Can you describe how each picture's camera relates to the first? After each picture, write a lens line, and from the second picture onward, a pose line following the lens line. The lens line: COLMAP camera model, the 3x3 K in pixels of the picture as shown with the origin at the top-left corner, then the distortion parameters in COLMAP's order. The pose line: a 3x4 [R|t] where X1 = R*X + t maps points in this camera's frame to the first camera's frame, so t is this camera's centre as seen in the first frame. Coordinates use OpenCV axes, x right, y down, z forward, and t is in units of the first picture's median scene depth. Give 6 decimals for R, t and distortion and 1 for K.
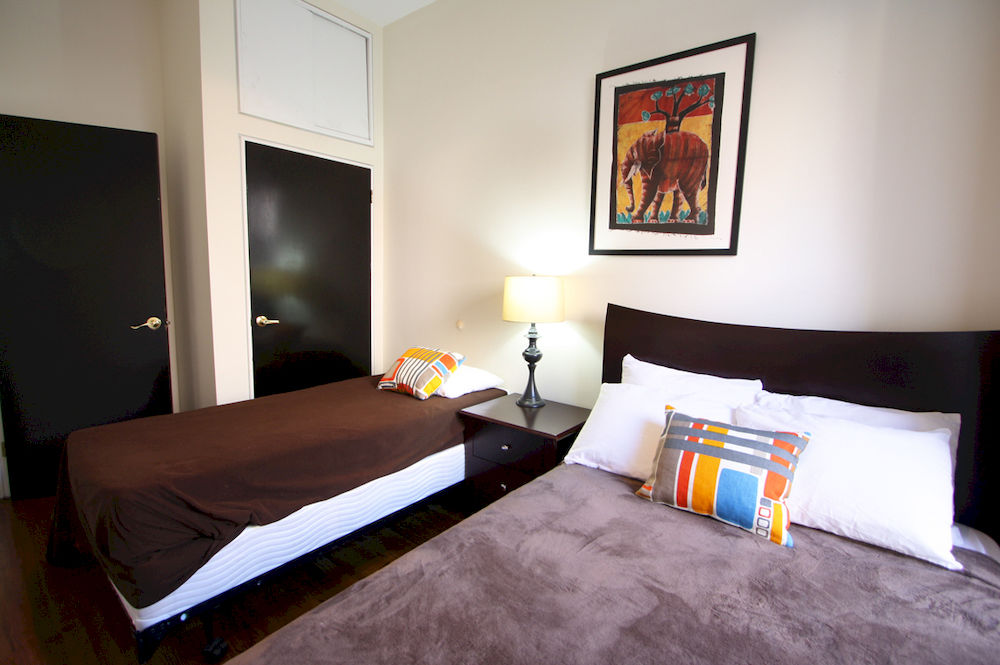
lens RADIAL K [[467.4, 0, 492.2], [0, 467.4, 332.5], [0, 0, 1]] dist [-0.016682, 0.002324]
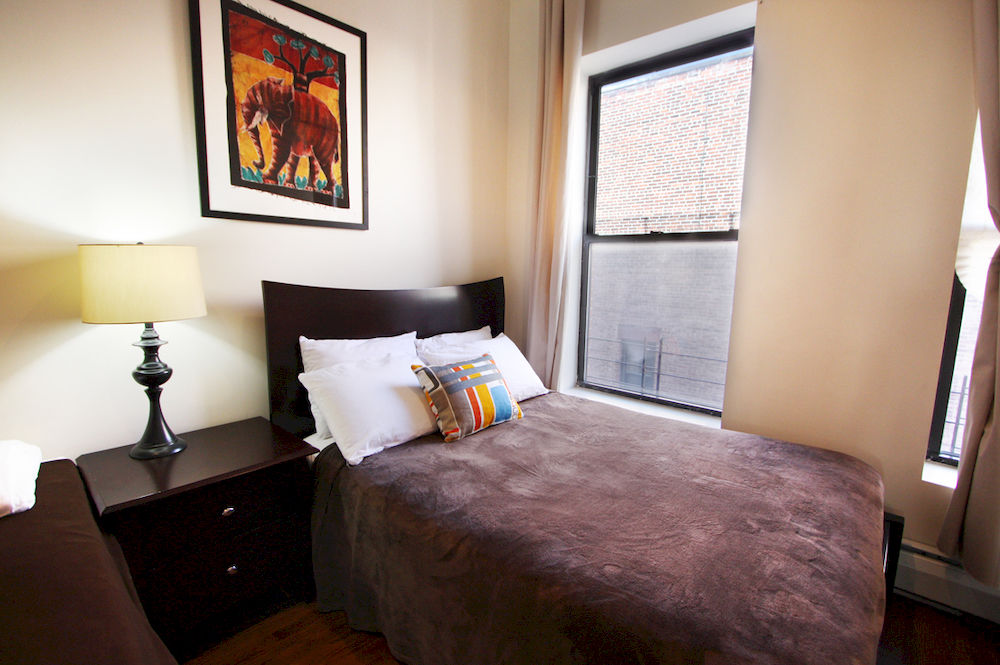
lens RADIAL K [[467.4, 0, 502.1], [0, 467.4, 336.5], [0, 0, 1]] dist [-0.016682, 0.002324]
pose [[0.043993, -0.162626, 0.985706, -0.577232], [0.119226, 0.980465, 0.156440, -0.047605], [-0.991892, 0.110640, 0.062523, 0.591780]]
